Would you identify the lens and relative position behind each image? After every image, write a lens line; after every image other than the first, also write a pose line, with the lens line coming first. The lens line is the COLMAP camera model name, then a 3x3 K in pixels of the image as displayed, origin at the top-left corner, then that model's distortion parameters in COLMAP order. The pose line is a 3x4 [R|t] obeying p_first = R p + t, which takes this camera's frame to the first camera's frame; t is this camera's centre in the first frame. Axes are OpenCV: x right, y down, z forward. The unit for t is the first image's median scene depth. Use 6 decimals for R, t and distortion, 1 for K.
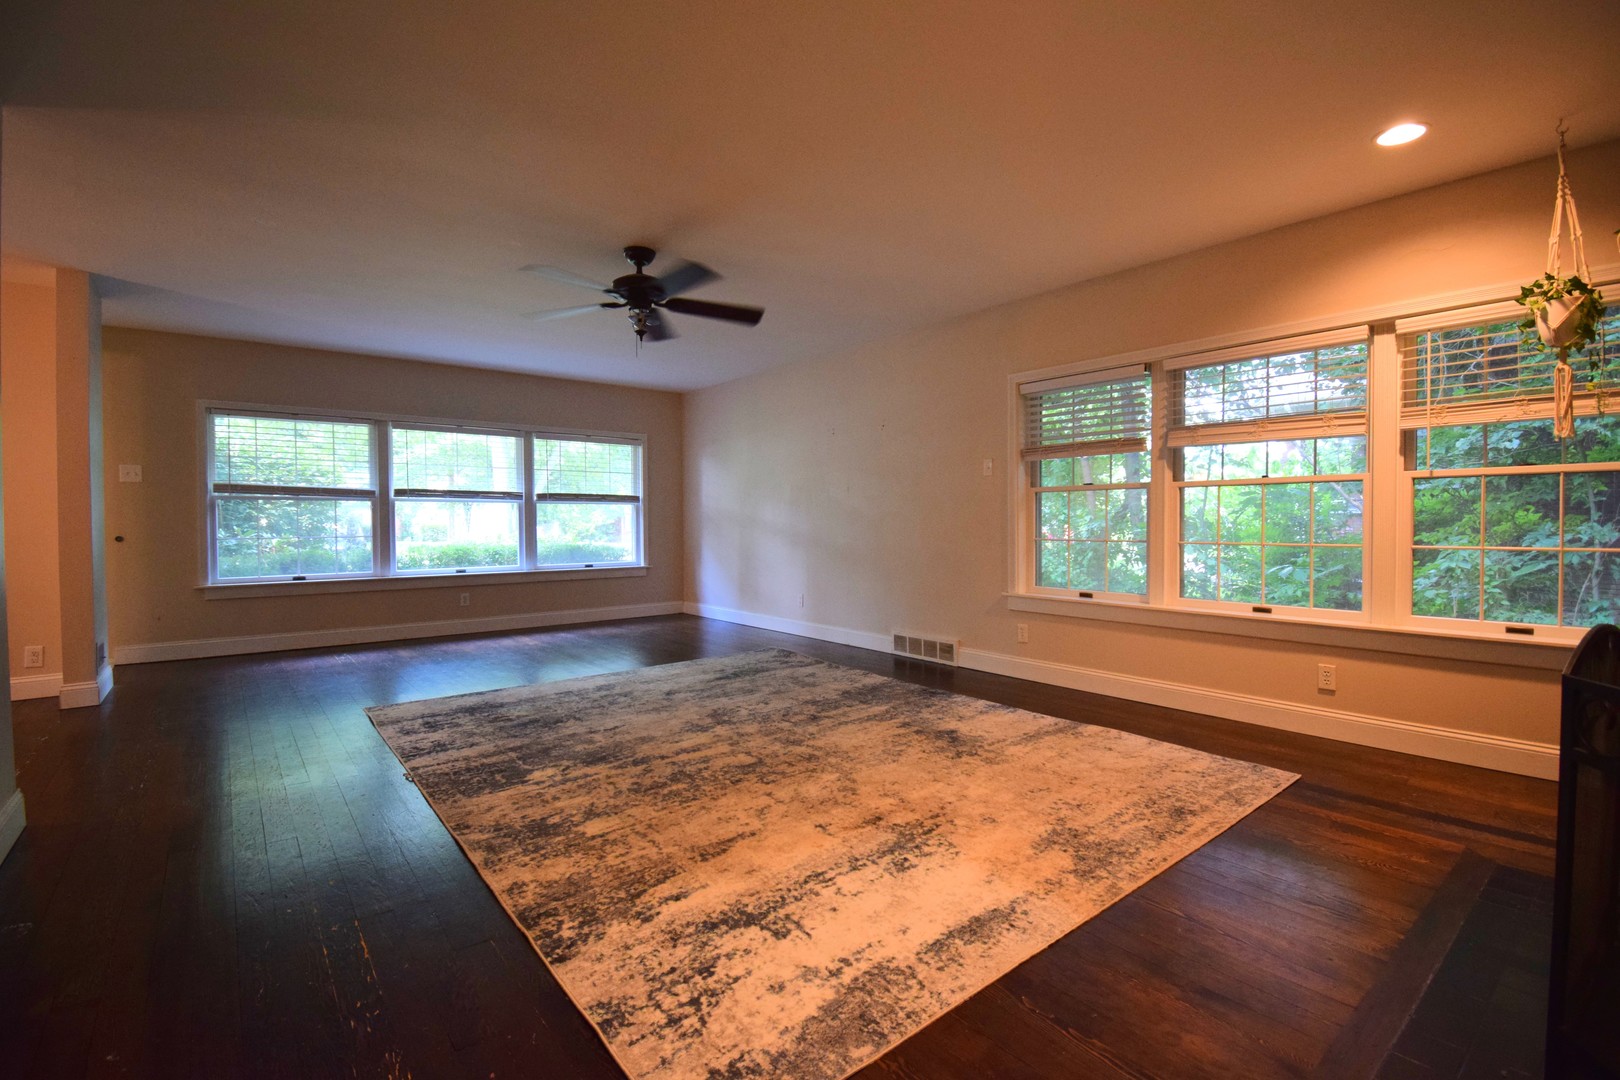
lens RADIAL K [[715.9, 0, 810.4], [0, 715.9, 537.7], [0, 0, 1]] dist [0.022658, -0.027159]
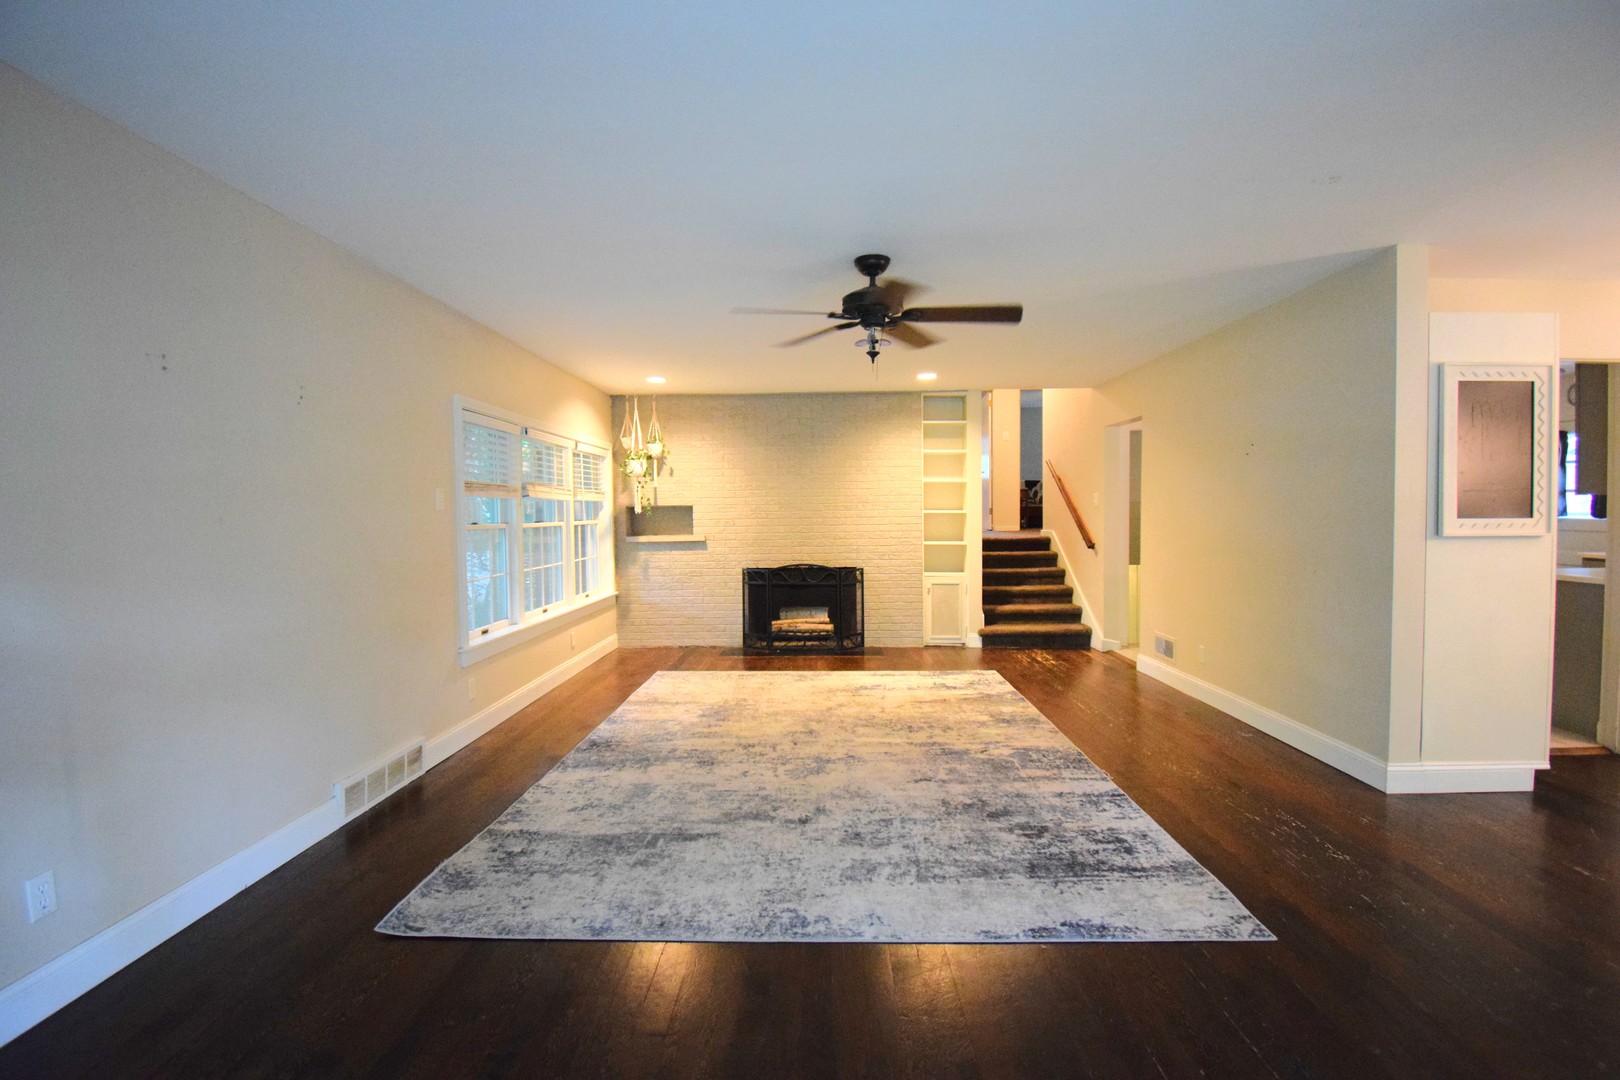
lens RADIAL K [[715.9, 0, 810.4], [0, 715.9, 537.7], [0, 0, 1]] dist [0.022658, -0.027159]
pose [[-0.761008, -0.008949, 0.648681, -0.829938], [0.030253, 0.998328, 0.049264, -0.118338], [-0.648037, 0.057115, -0.759465, 1.915831]]
